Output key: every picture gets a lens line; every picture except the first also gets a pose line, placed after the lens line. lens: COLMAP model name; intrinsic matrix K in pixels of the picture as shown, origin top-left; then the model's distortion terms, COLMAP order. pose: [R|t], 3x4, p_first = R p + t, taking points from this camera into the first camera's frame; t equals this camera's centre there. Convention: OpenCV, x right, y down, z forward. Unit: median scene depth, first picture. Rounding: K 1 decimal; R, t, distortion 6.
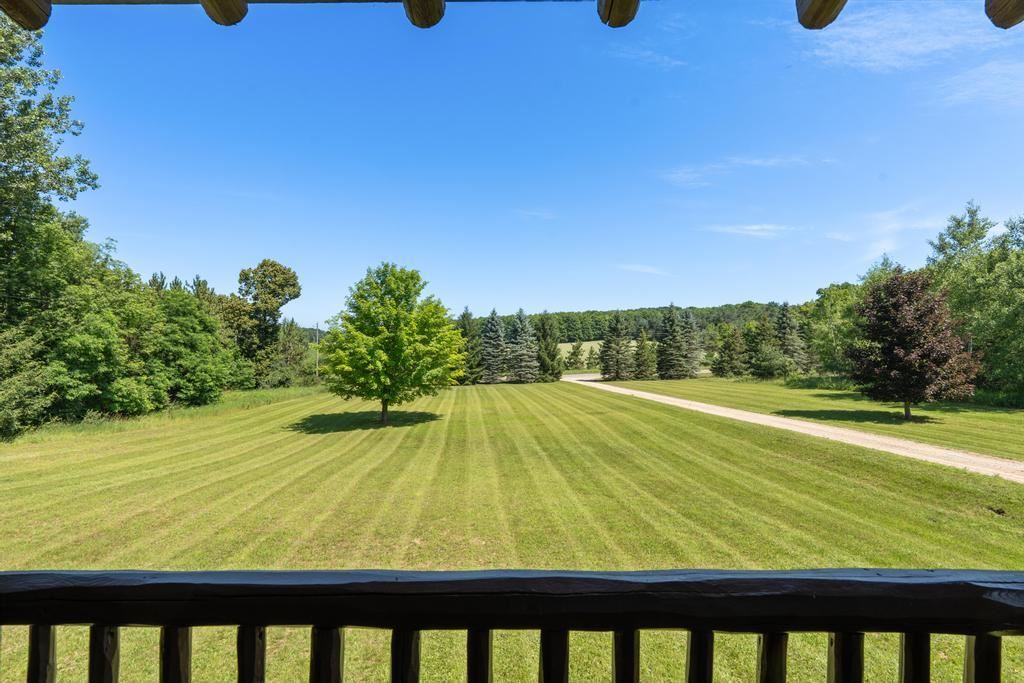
lens RADIAL K [[445.4, 0, 512.0], [0, 445.4, 341.5], [0, 0, 1]] dist [-0.001125, 0.000012]
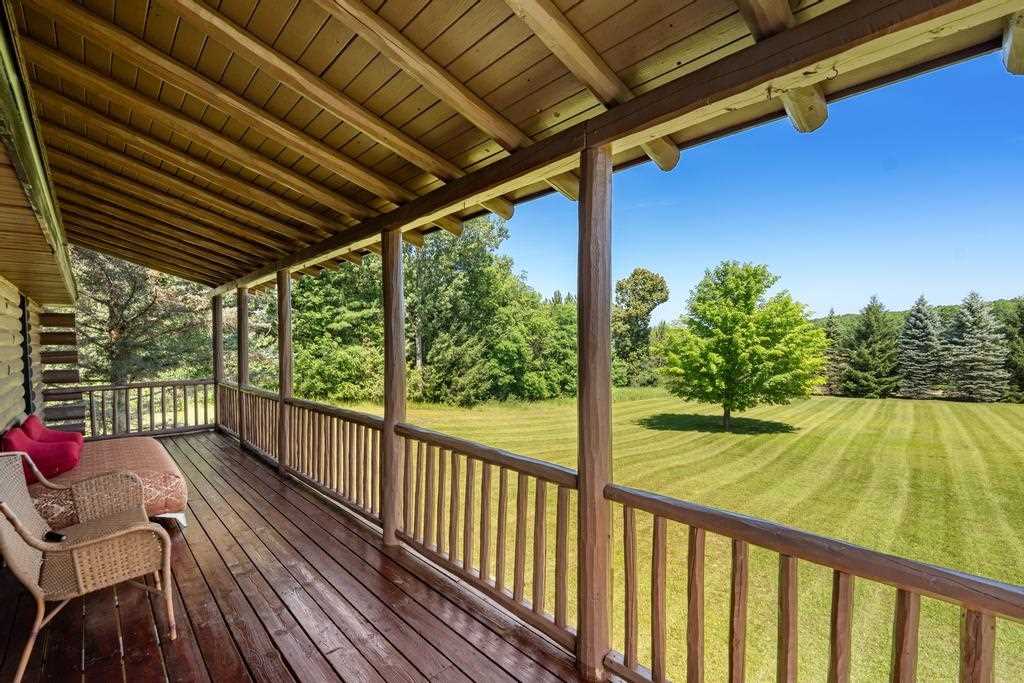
lens RADIAL K [[457.3, 0, 509.3], [0, 457.3, 359.5], [0, 0, 1]] dist [0.000313, 0.000129]
pose [[0.691366, 0.016908, -0.722307, 0.103200], [0.009053, 0.999445, 0.032061, -0.002468], [0.722448, -0.028705, 0.690829, -0.019584]]
